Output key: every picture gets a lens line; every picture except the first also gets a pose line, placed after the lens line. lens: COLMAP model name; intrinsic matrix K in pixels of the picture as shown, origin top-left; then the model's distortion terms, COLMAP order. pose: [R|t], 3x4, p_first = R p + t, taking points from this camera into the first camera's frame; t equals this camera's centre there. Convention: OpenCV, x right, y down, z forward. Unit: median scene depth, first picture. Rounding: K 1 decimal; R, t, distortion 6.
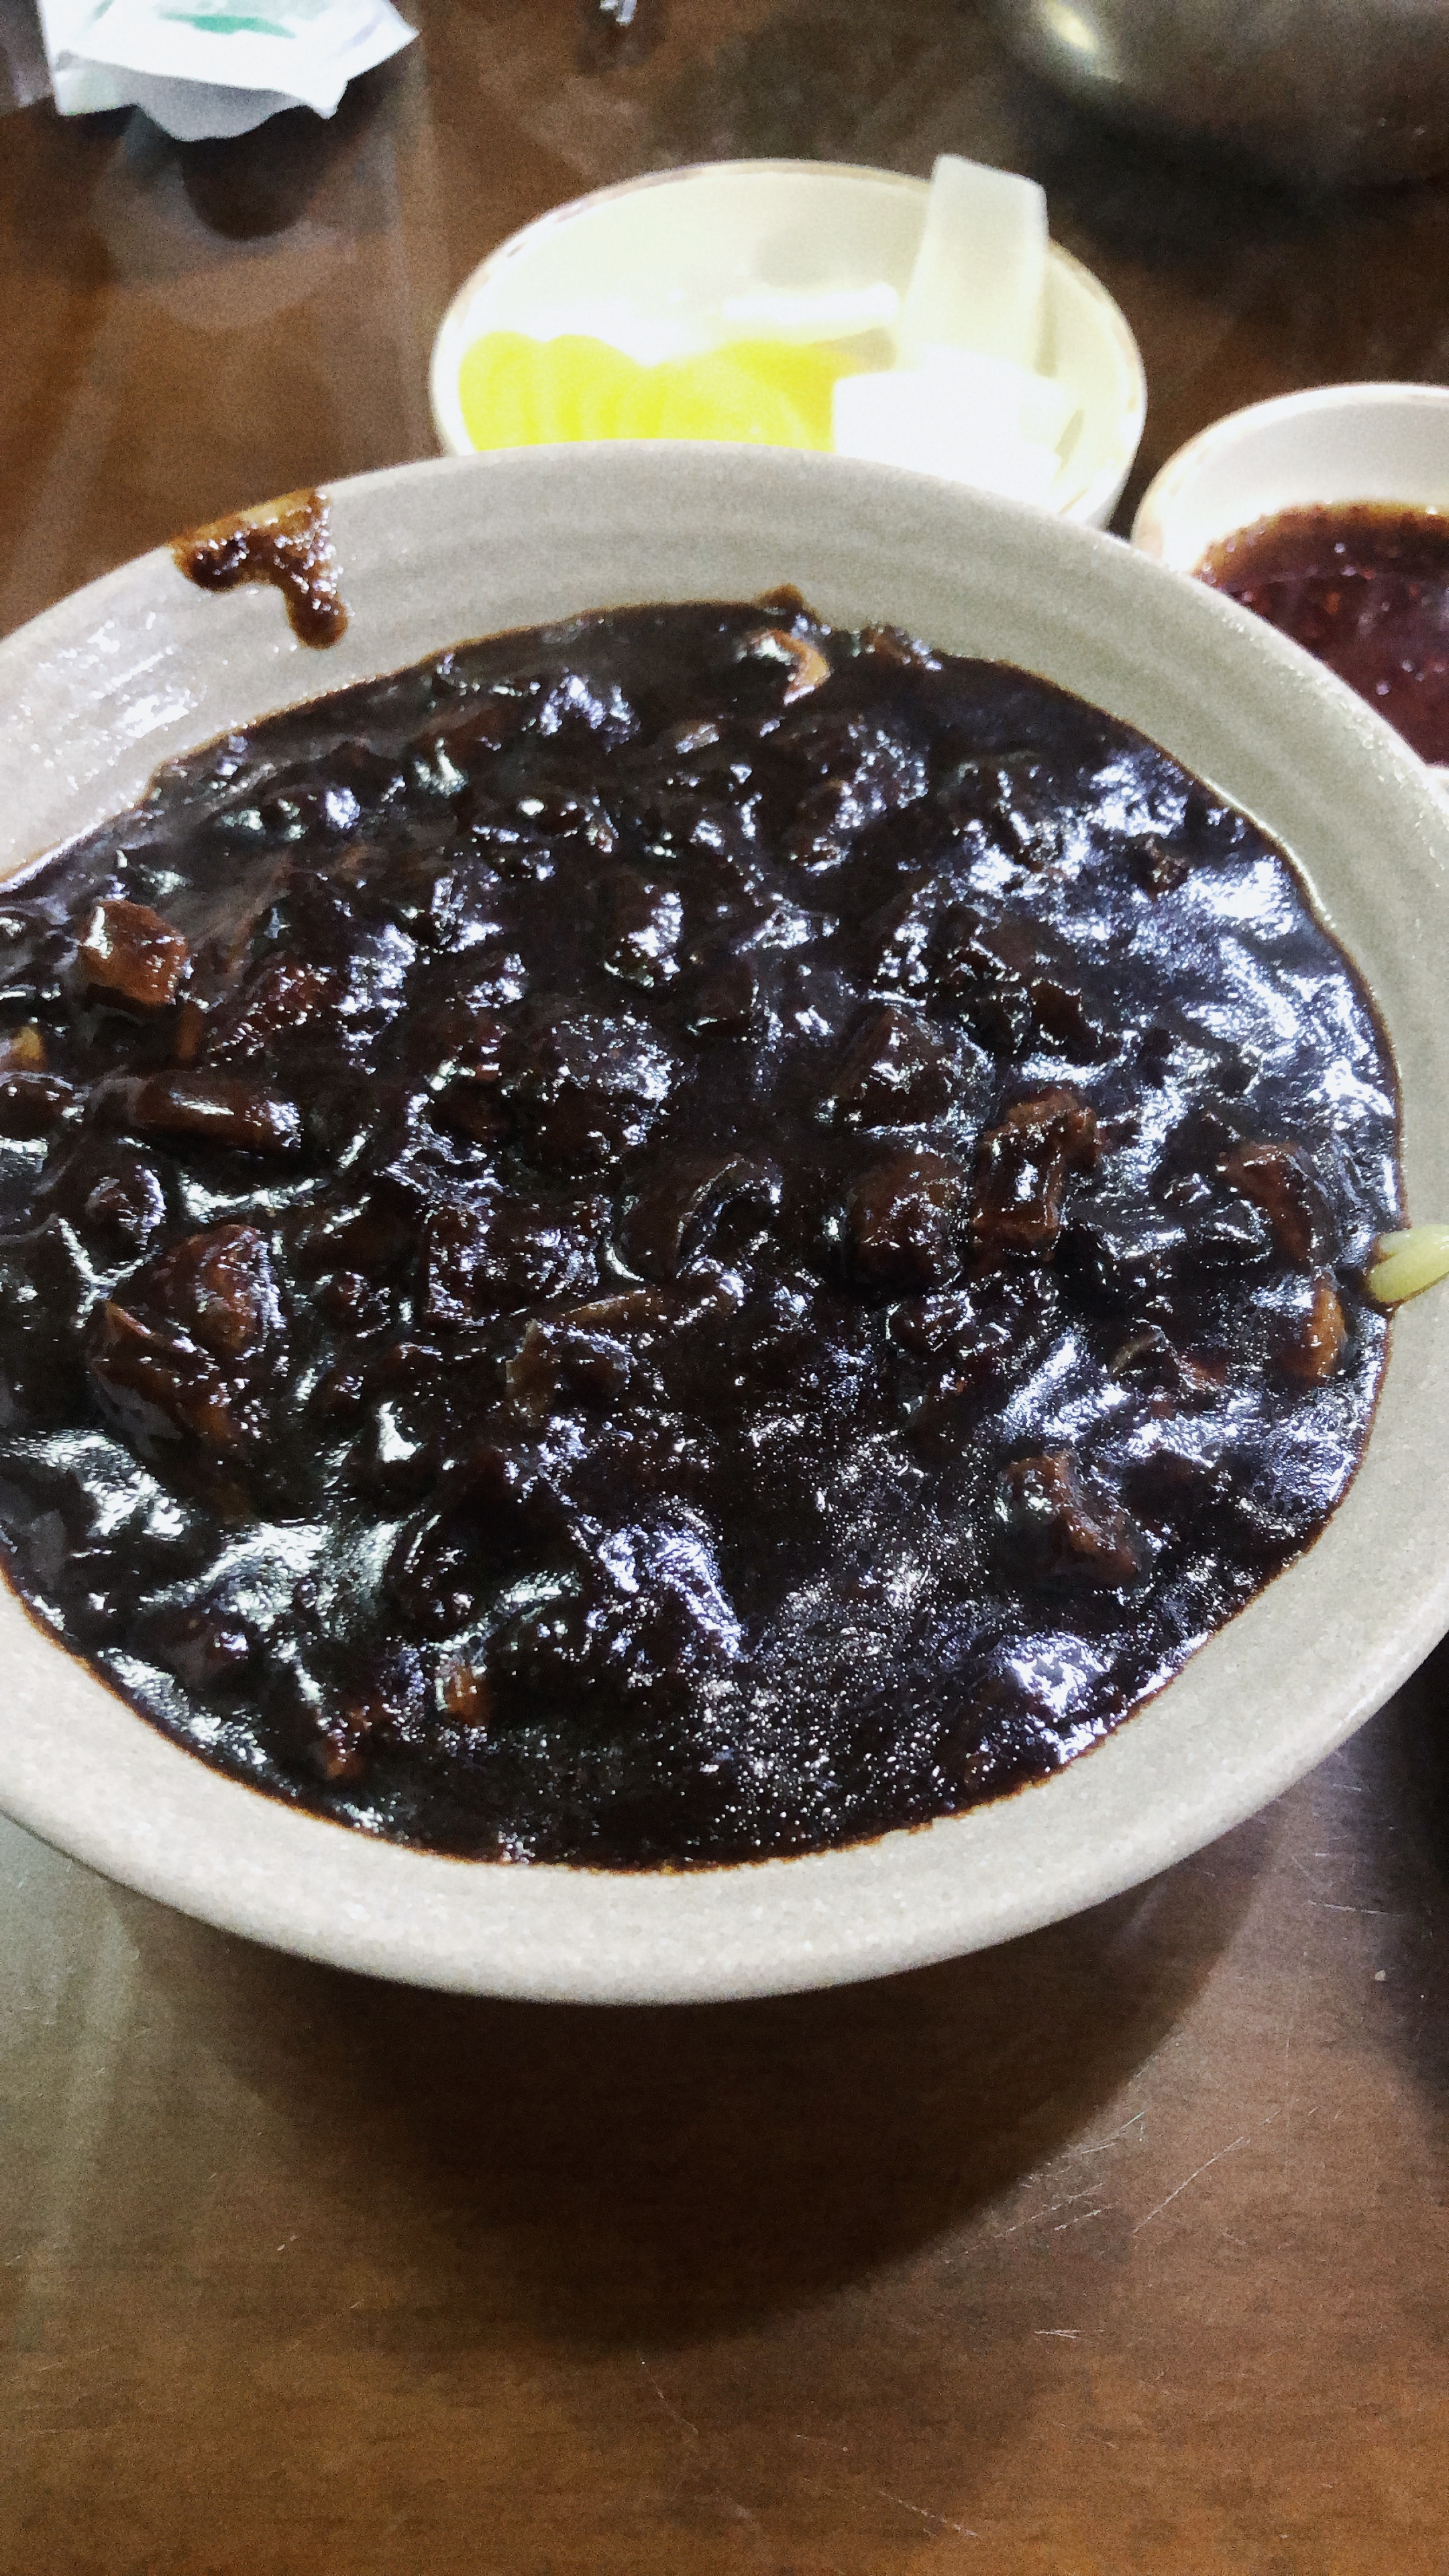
lens RADIAL K [[2097.9, 0, 724.5], [0, 2097.9, 1288.0], [0, 0, 1]] dist [0.081741, -0.242891]
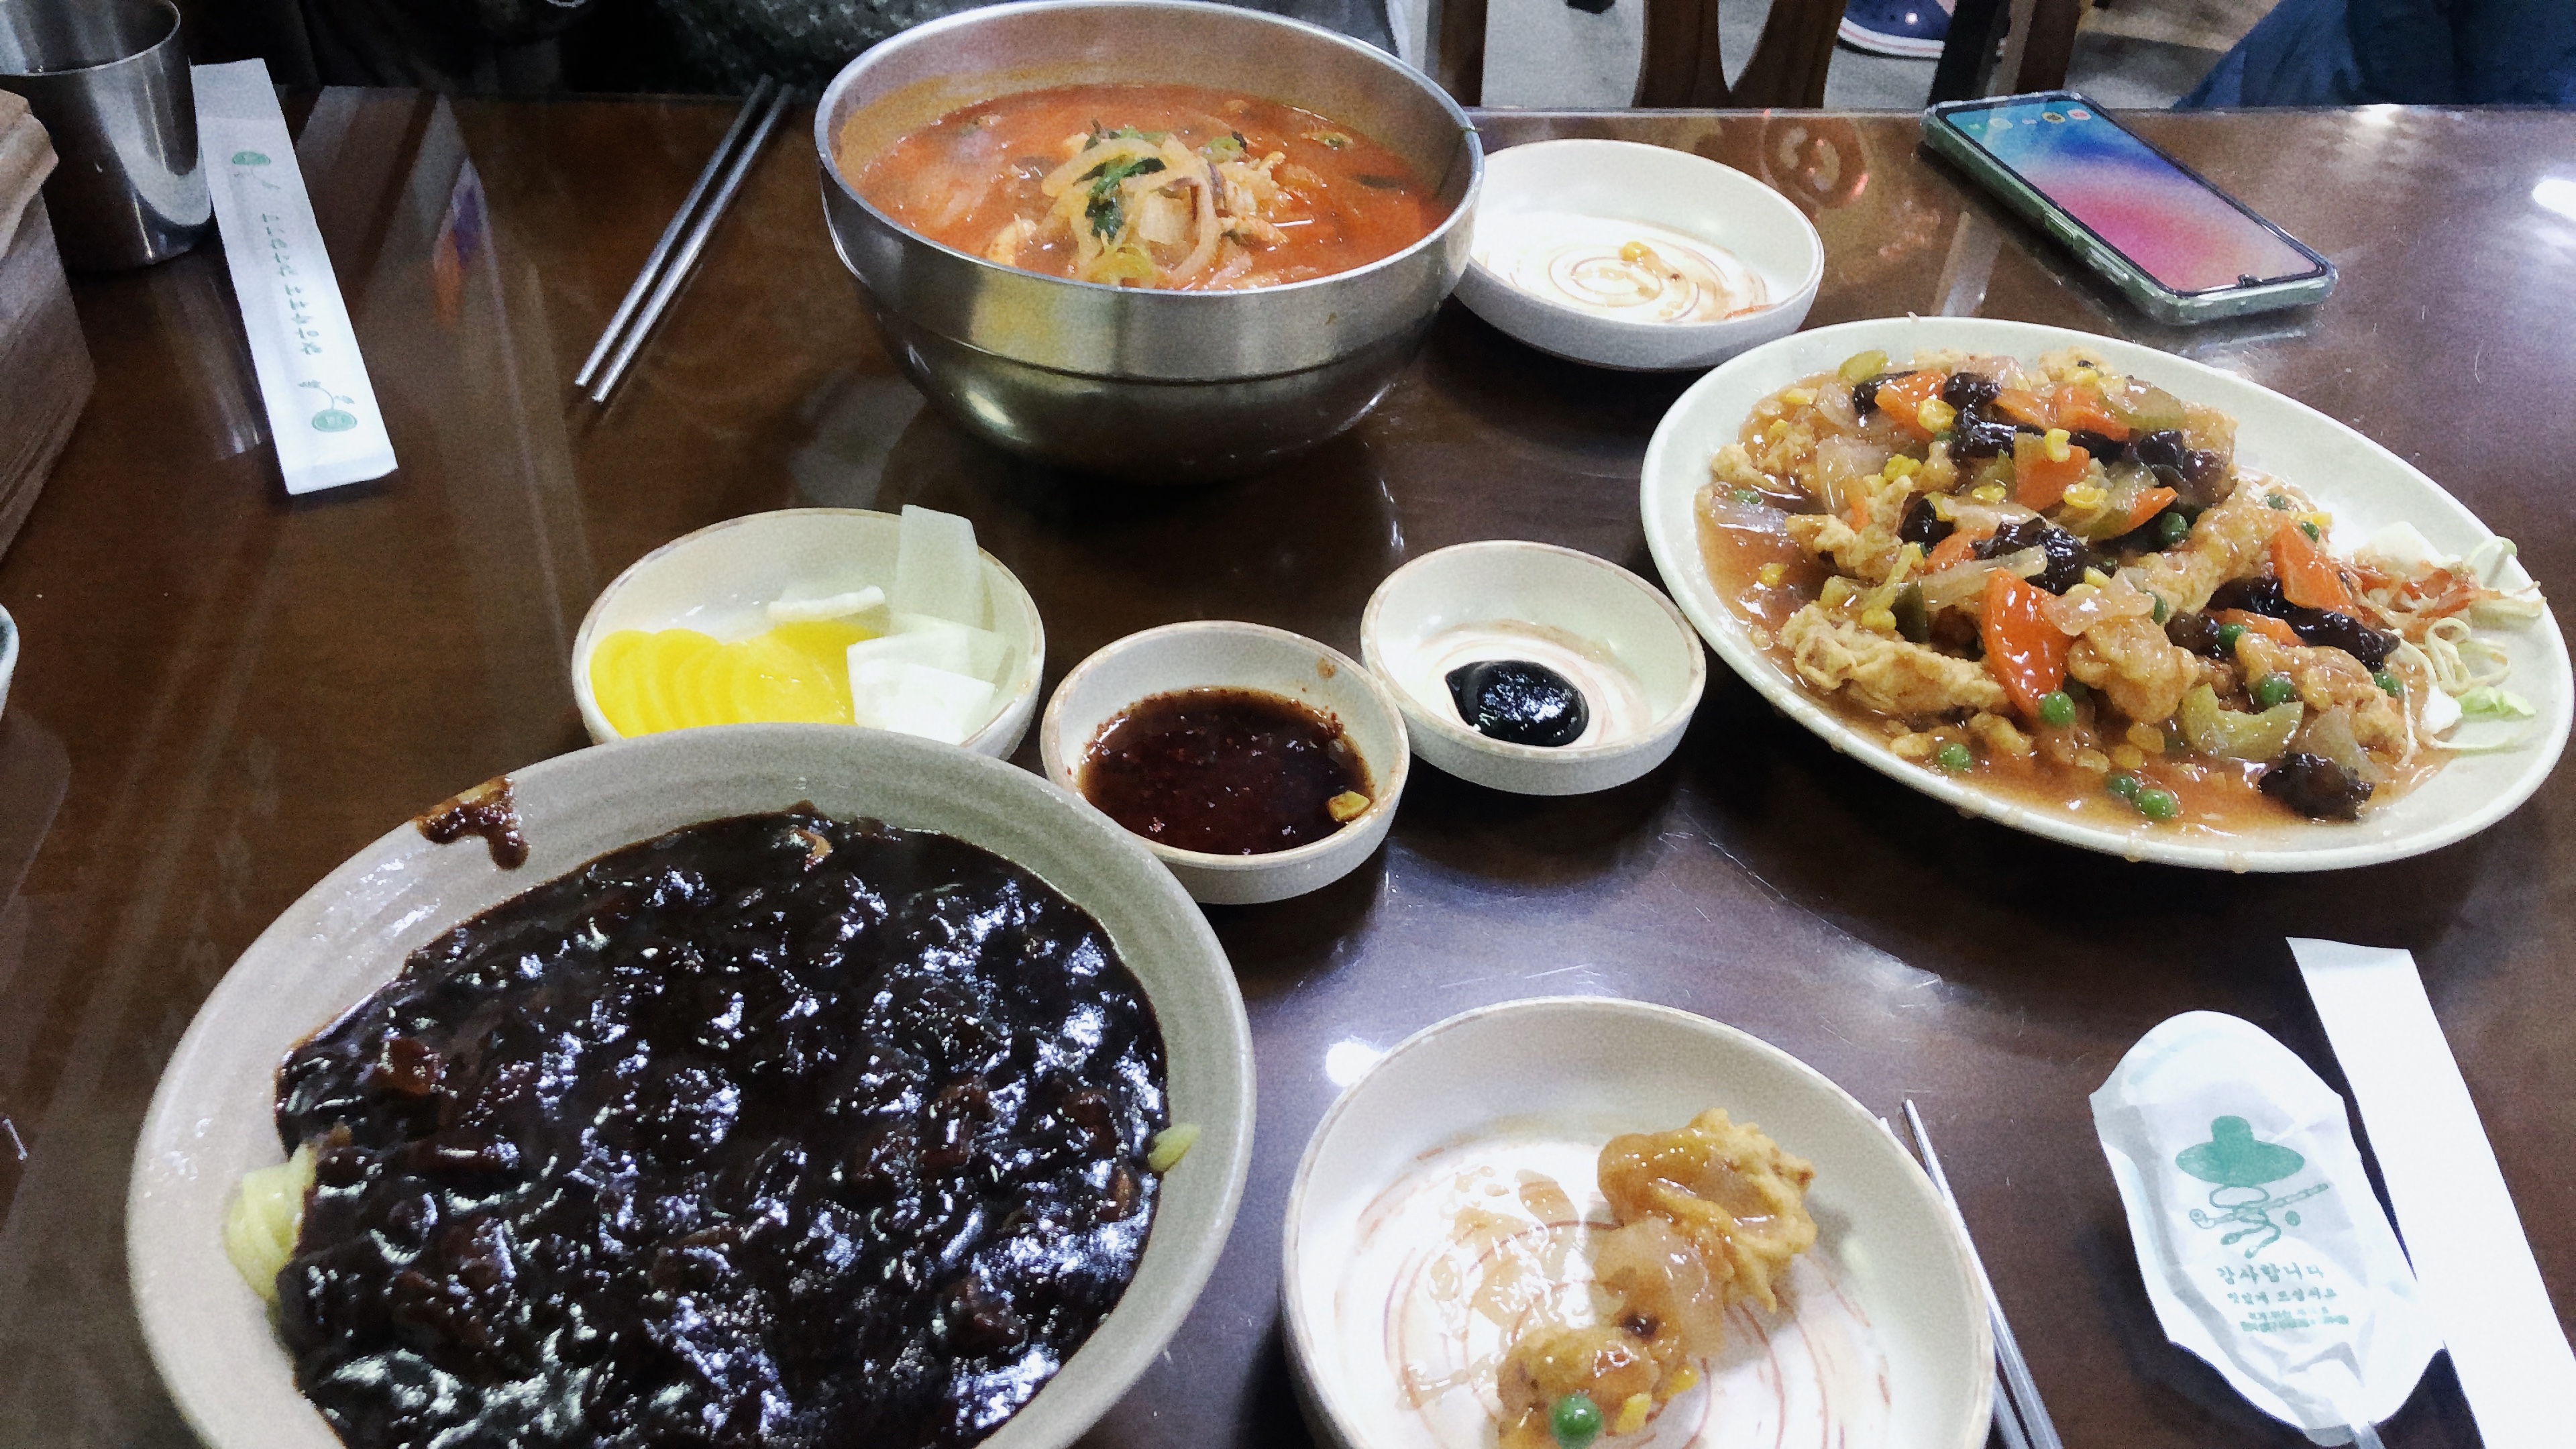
lens RADIAL K [[2097.9, 0, 1288.0], [0, 2097.9, 724.5], [0, 0, 1]] dist [0.081741, -0.242891]
pose [[0.977798, -0.097513, 0.185478, 0.114213], [0.145562, 0.952794, -0.266451, 0.124369], [-0.150740, 0.287534, 0.945834, -0.737735]]
